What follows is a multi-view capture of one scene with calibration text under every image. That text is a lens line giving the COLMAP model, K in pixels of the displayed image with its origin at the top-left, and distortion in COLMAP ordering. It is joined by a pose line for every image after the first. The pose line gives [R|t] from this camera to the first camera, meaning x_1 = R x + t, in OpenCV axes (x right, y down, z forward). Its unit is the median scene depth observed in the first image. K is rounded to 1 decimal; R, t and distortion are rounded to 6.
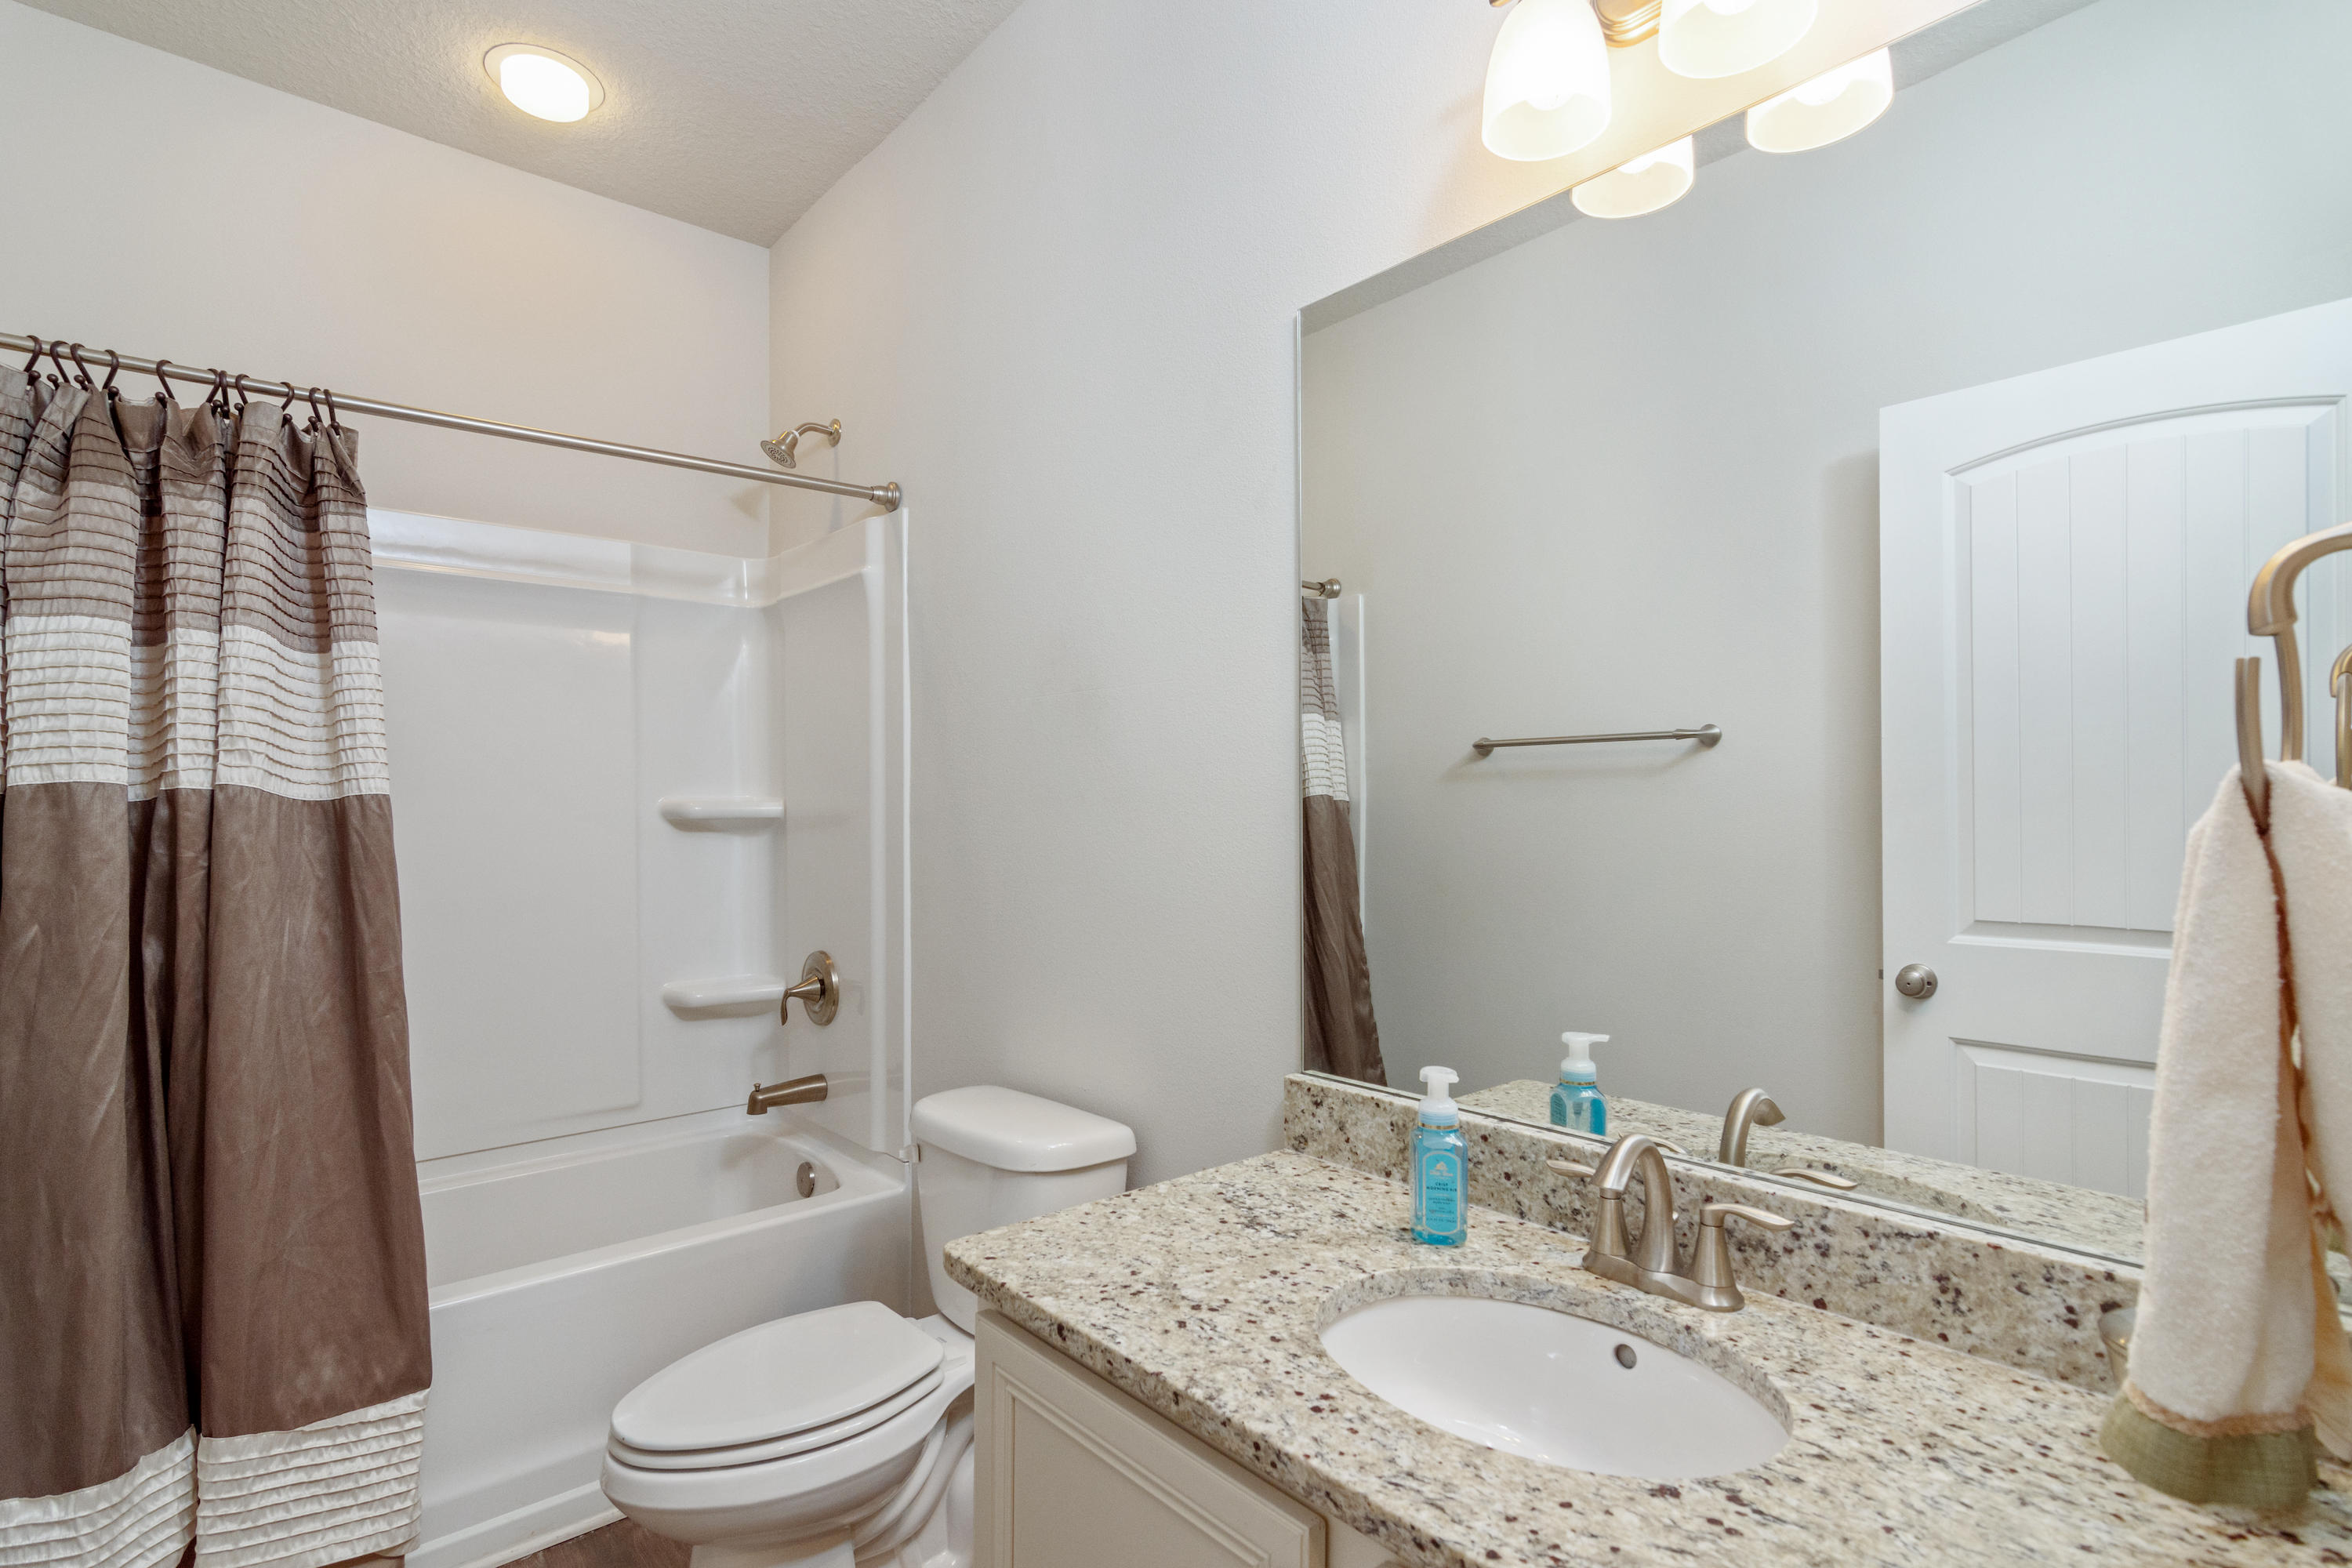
lens RADIAL K [[1137.9, 0, 1180.9], [0, 1137.9, 819.8], [0, 0, 1]] dist [-0.000924, 0.000362]
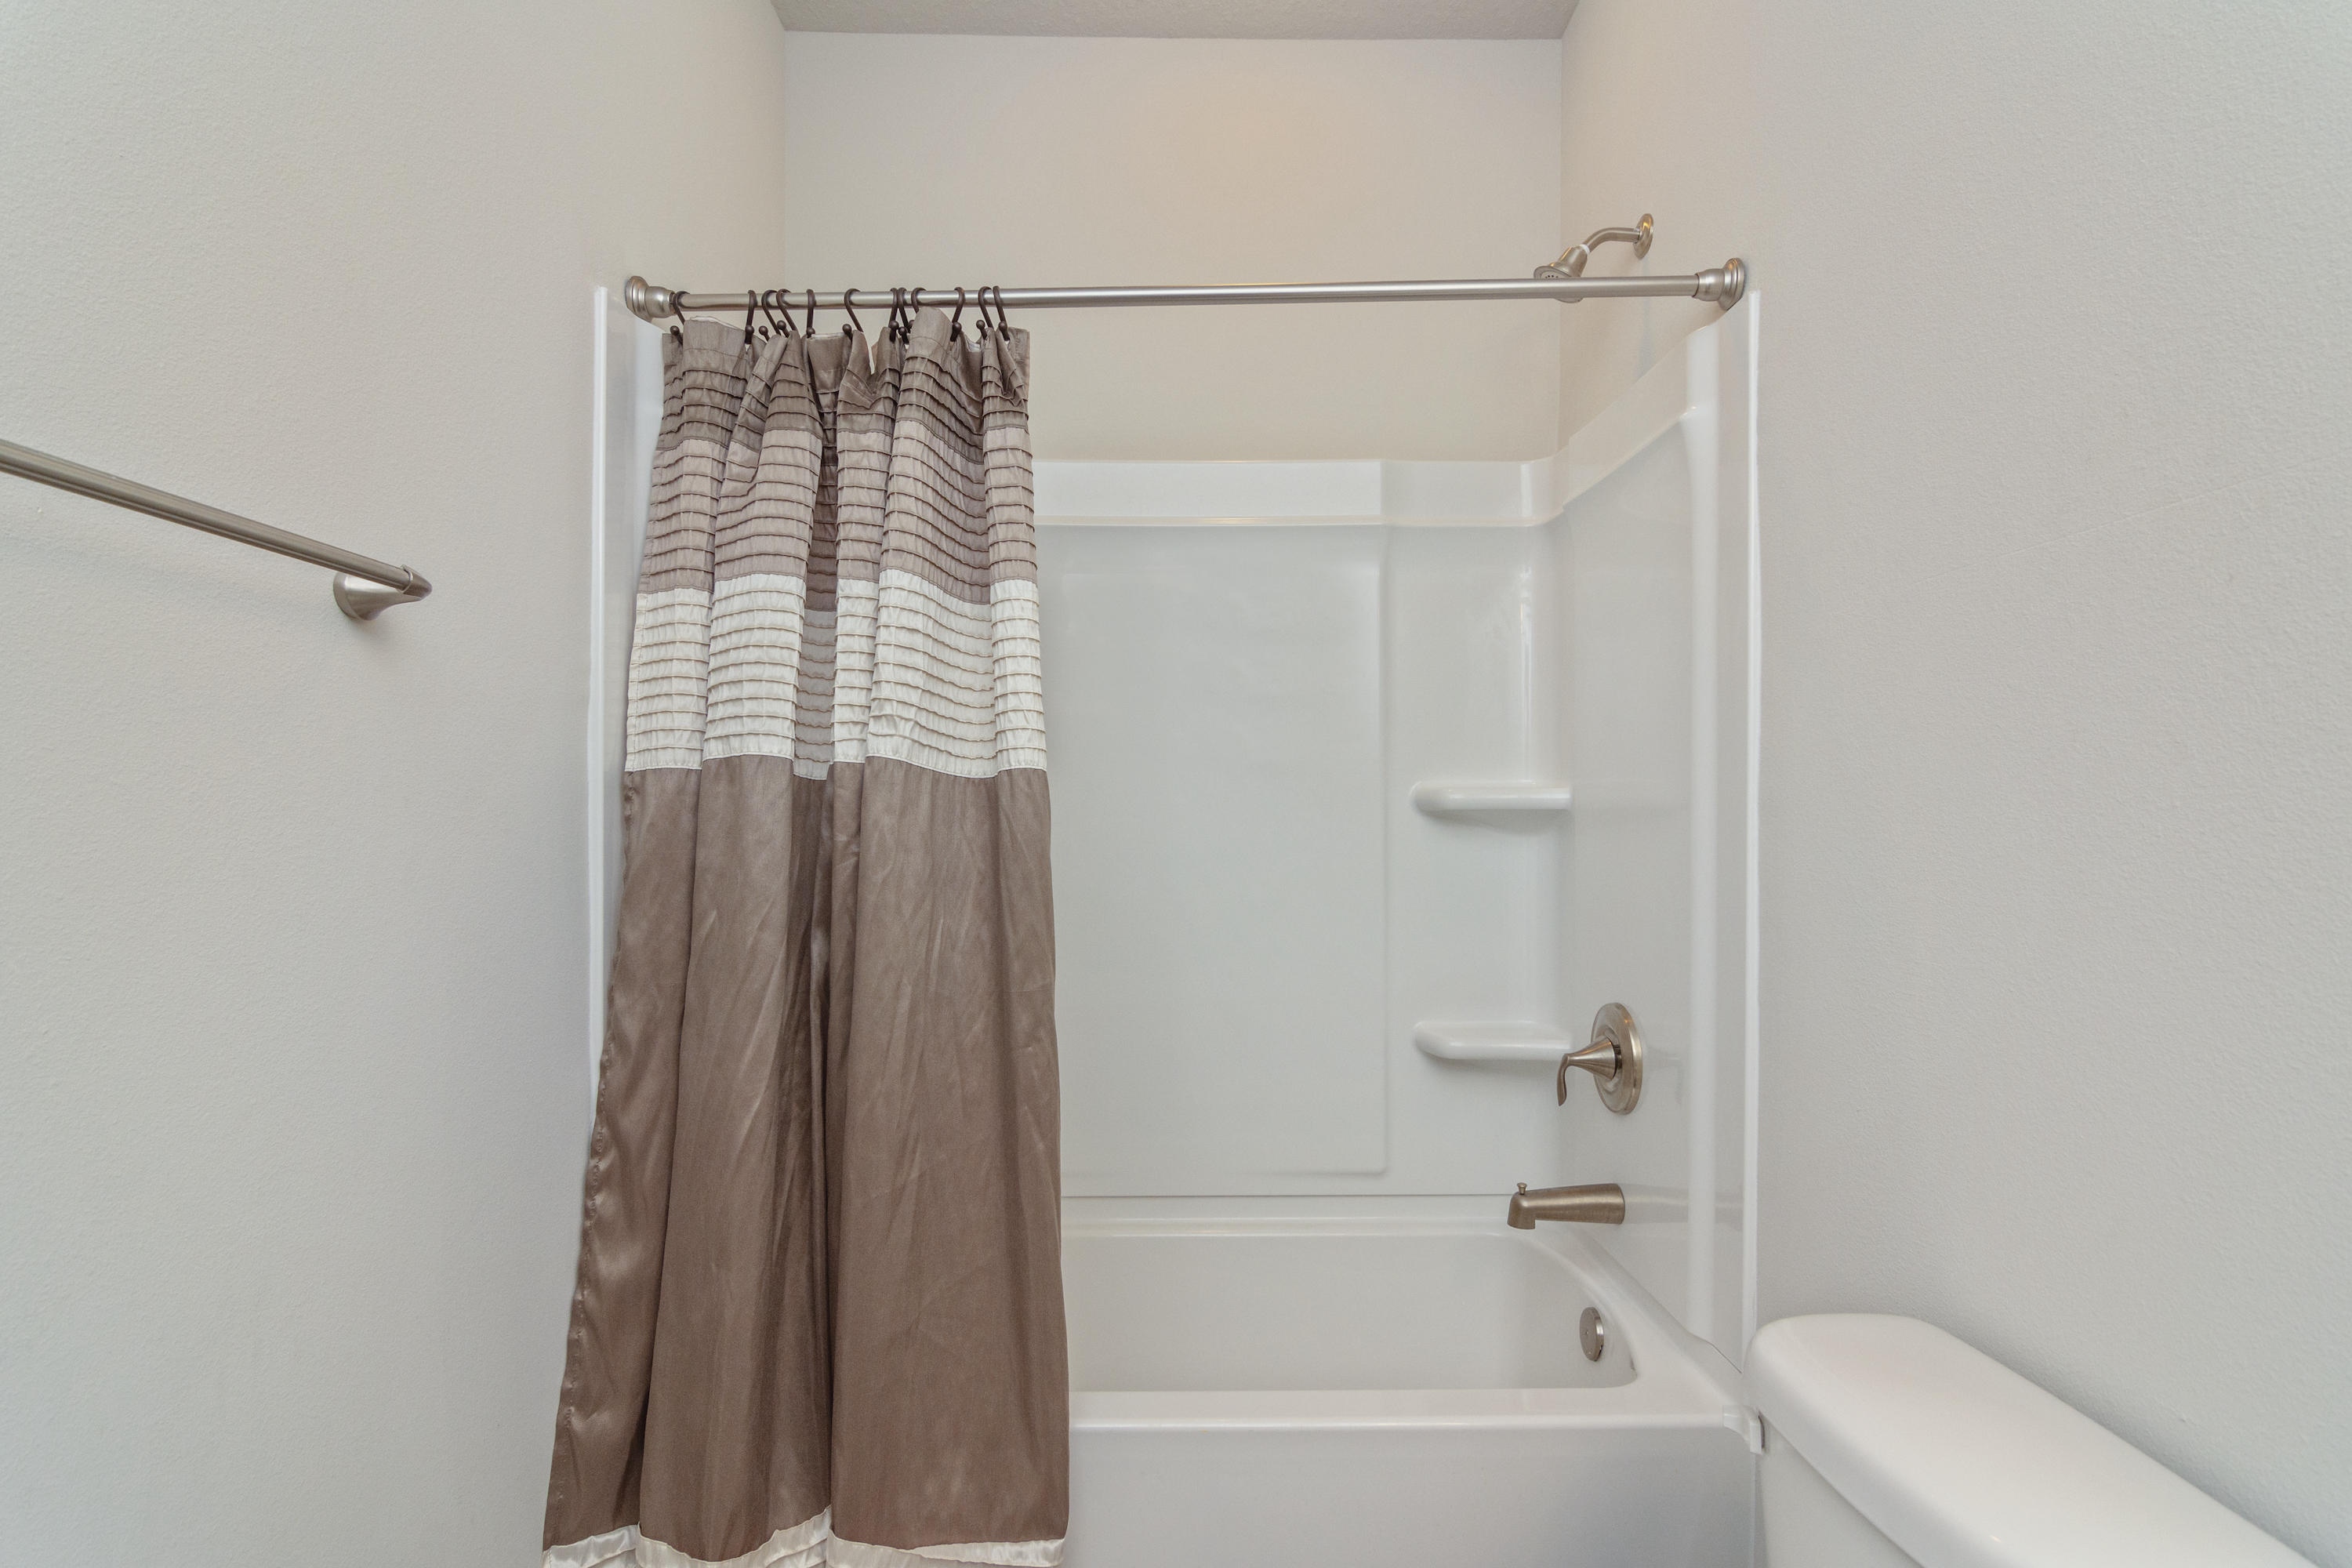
lens RADIAL K [[1137.9, 0, 1180.9], [0, 1137.9, 819.8], [0, 0, 1]] dist [-0.000924, 0.000362]
pose [[0.752439, 0.005443, -0.658639, -0.099774], [-0.009923, 0.999946, -0.003073, 0.015419], [0.658587, 0.008847, 0.752453, 0.483326]]
